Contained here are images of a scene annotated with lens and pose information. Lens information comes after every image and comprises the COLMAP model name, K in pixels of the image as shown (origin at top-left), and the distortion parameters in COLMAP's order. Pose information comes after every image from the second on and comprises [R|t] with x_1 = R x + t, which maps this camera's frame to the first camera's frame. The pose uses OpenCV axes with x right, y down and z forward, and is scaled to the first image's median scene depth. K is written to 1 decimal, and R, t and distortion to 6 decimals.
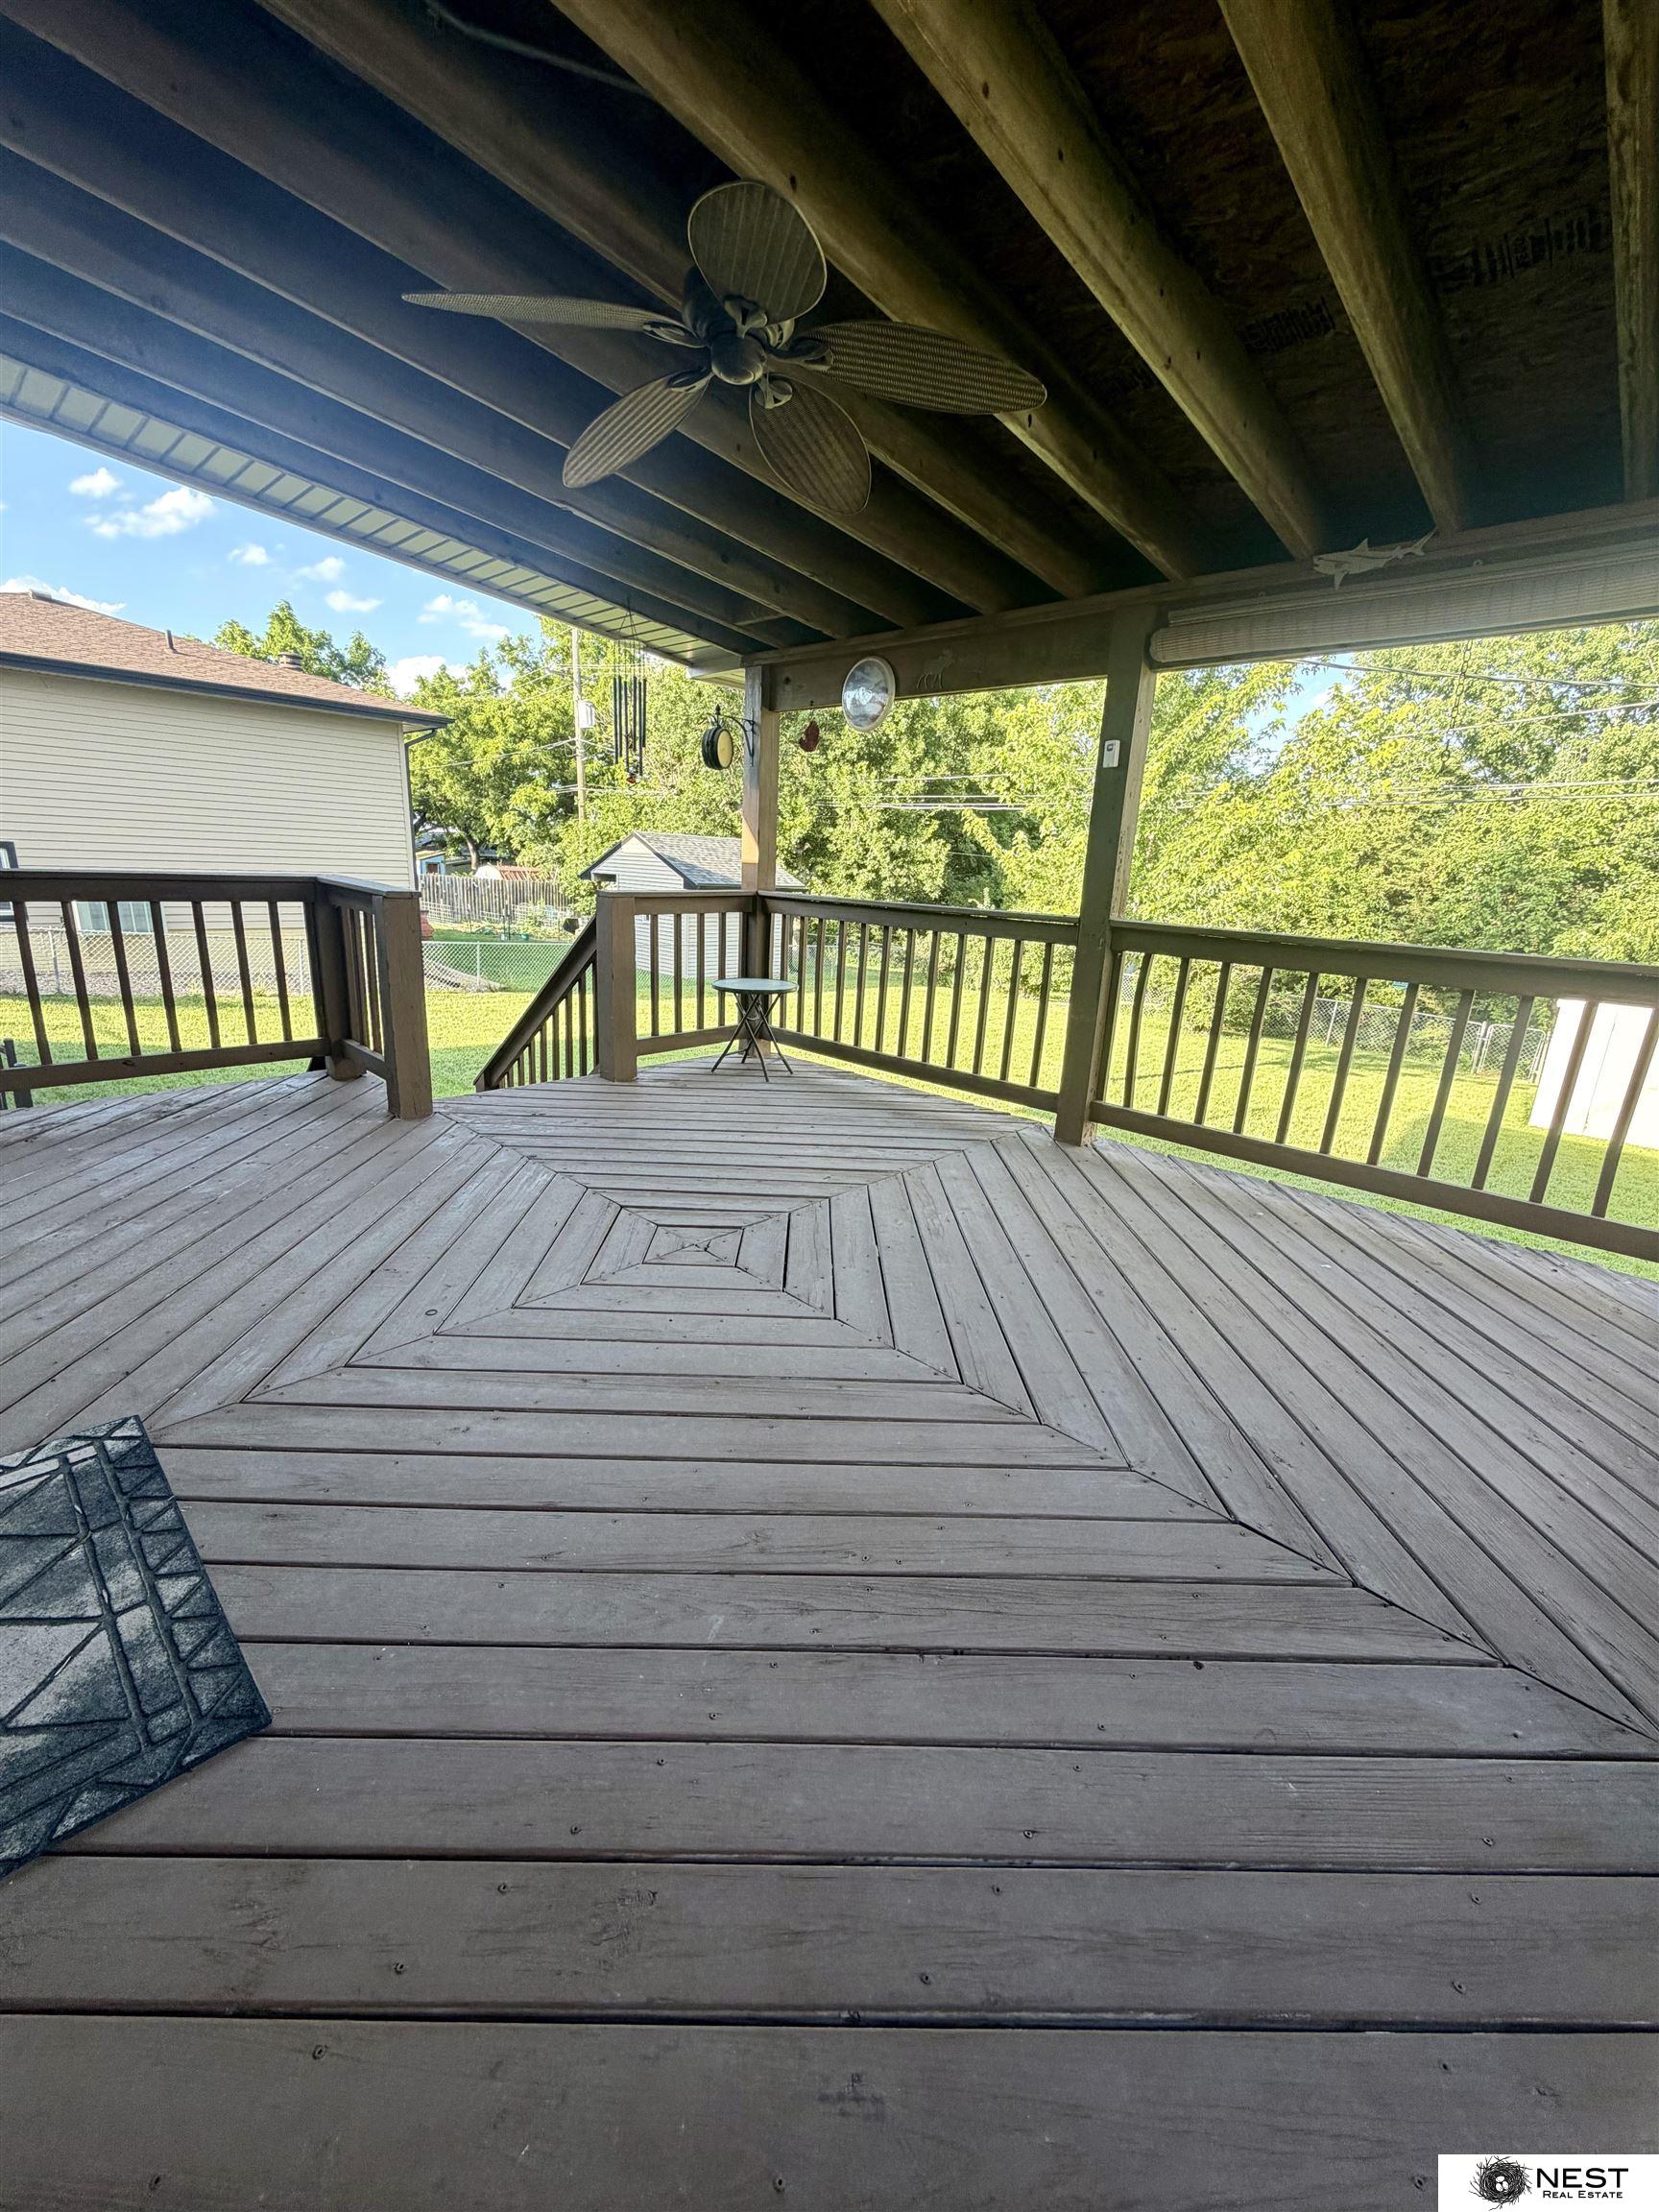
lens RADIAL K [[881.8, 0, 821.4], [0, 881.8, 1103.3], [0, 0, 1]] dist [0.001101, 0.000364]
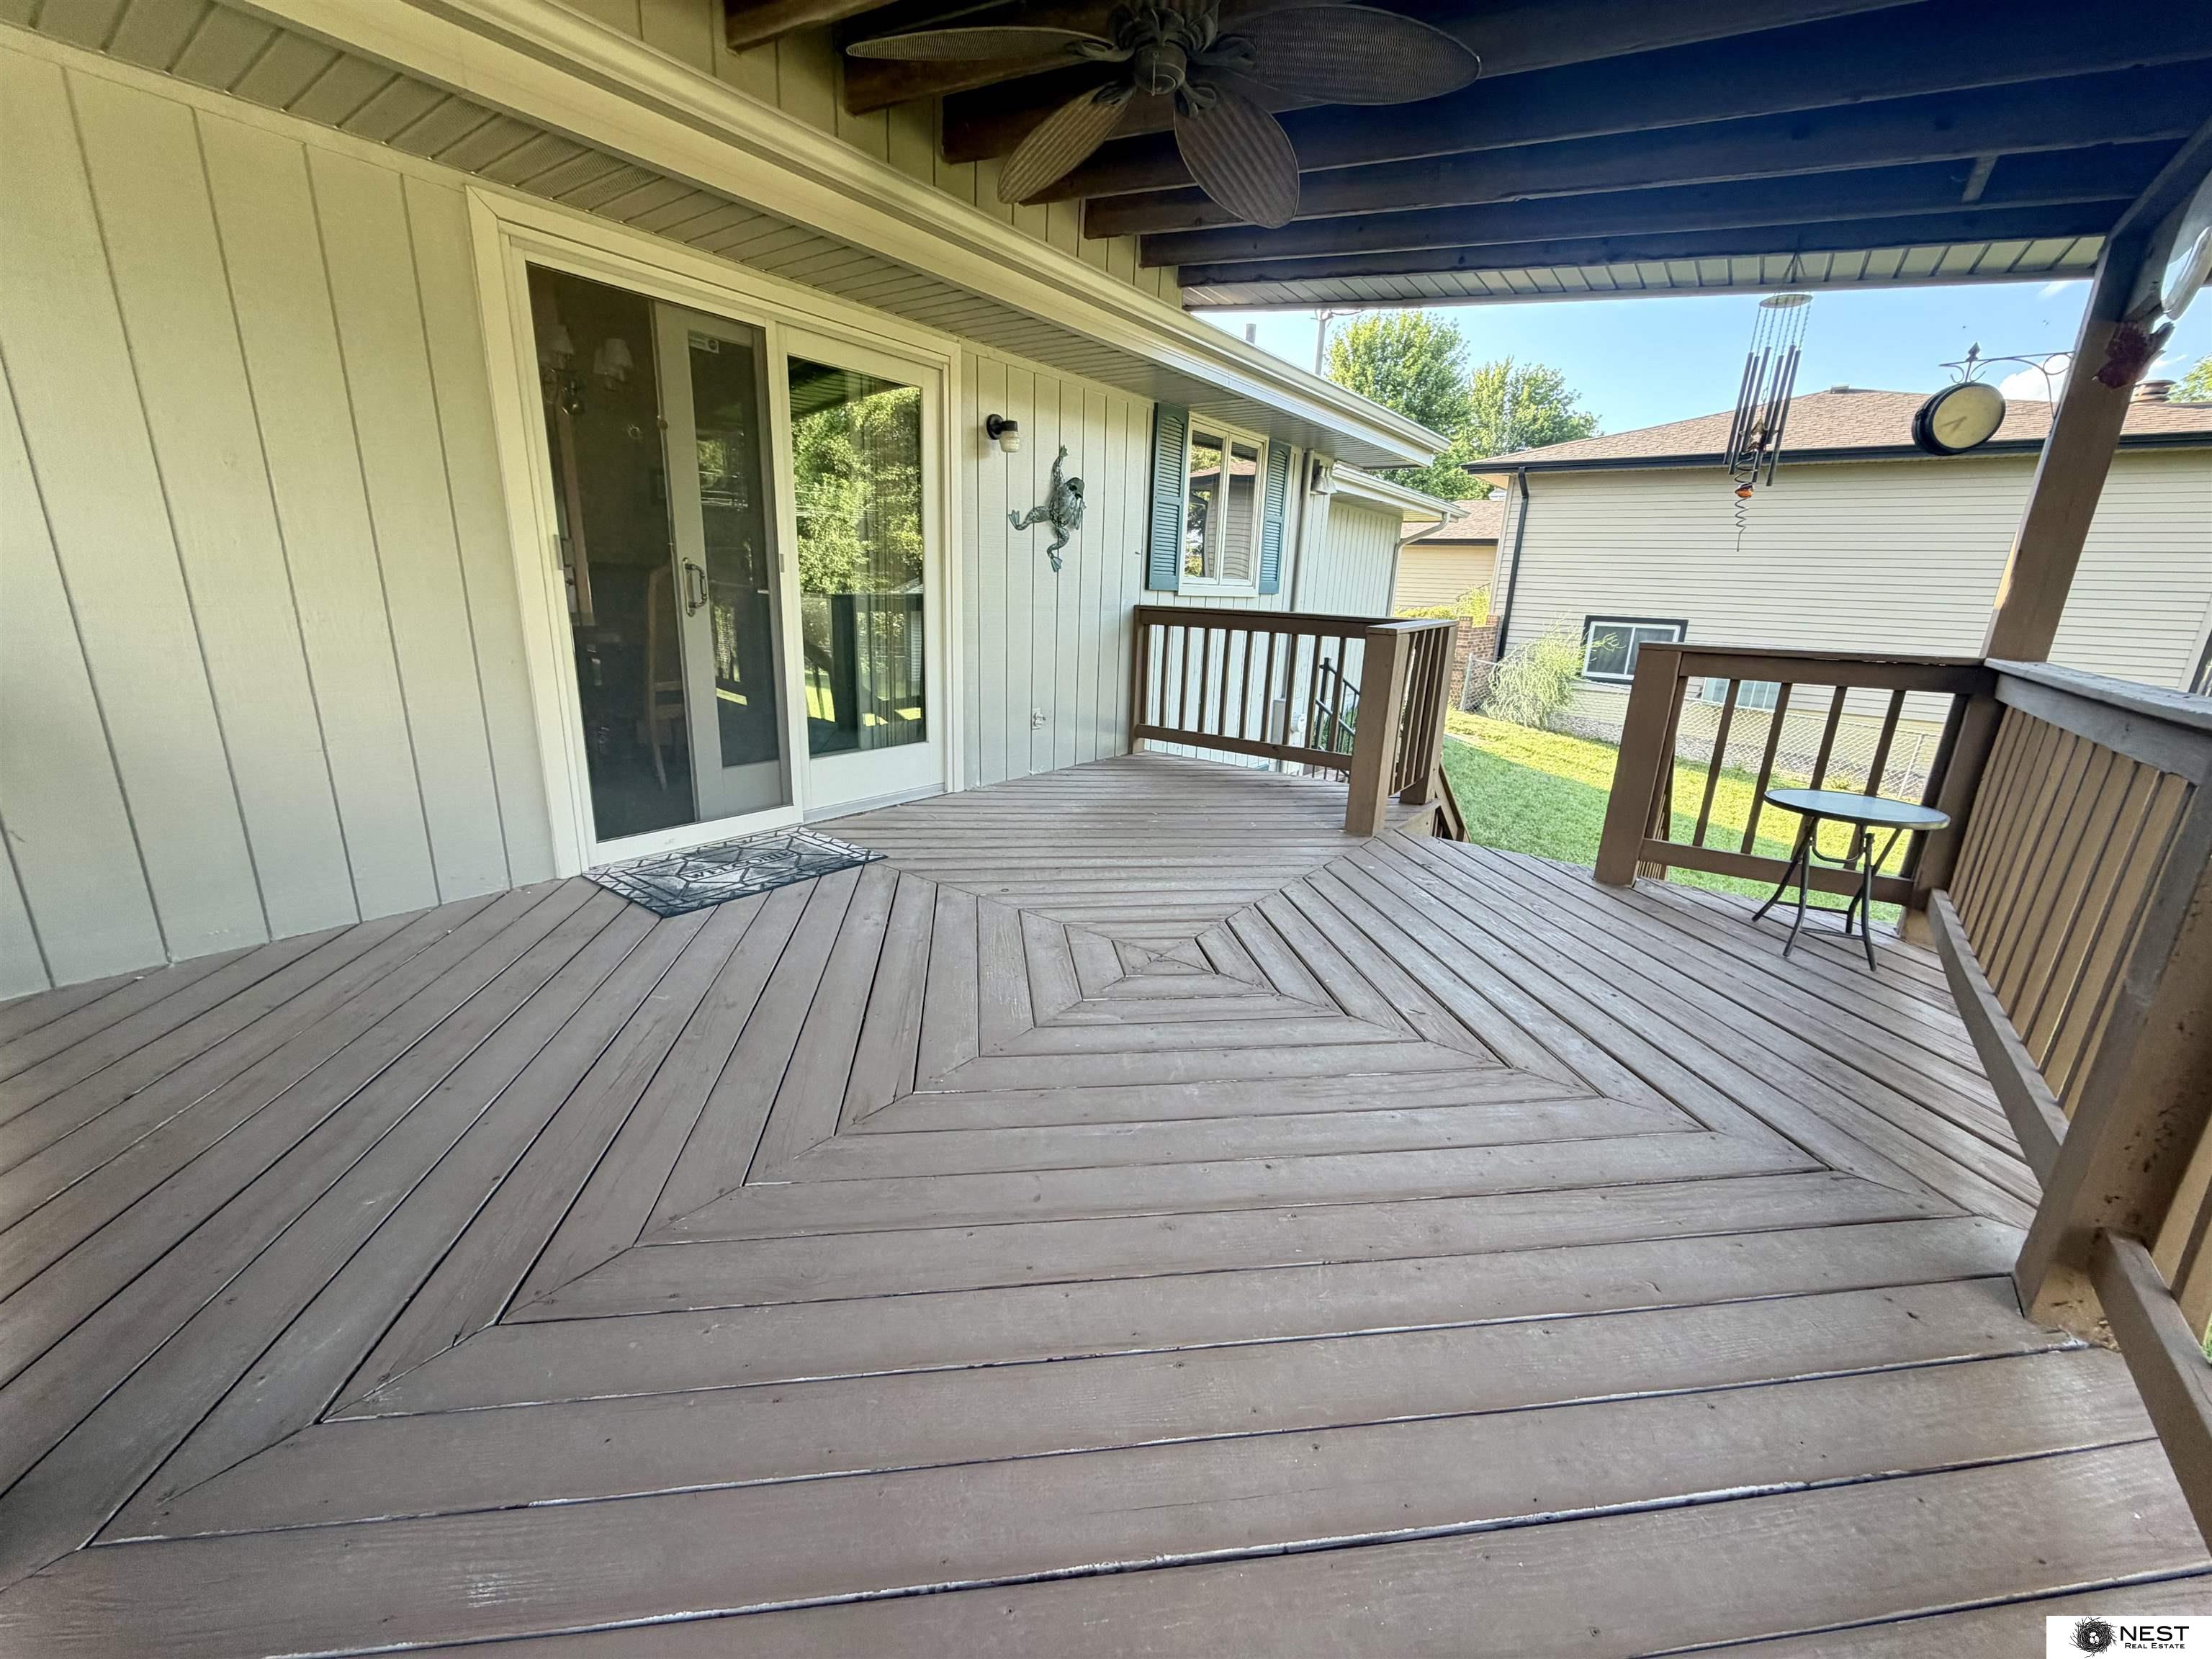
lens RADIAL K [[881.8, 0, 1102.1], [0, 881.8, 835.8], [0, 0, 1]] dist [0.001101, 0.000364]
pose [[0.125421, 0.234504, -0.963990, 0.608467], [-0.294798, 0.936585, 0.189482, -0.106928], [0.947293, 0.260417, 0.186599, 0.550626]]
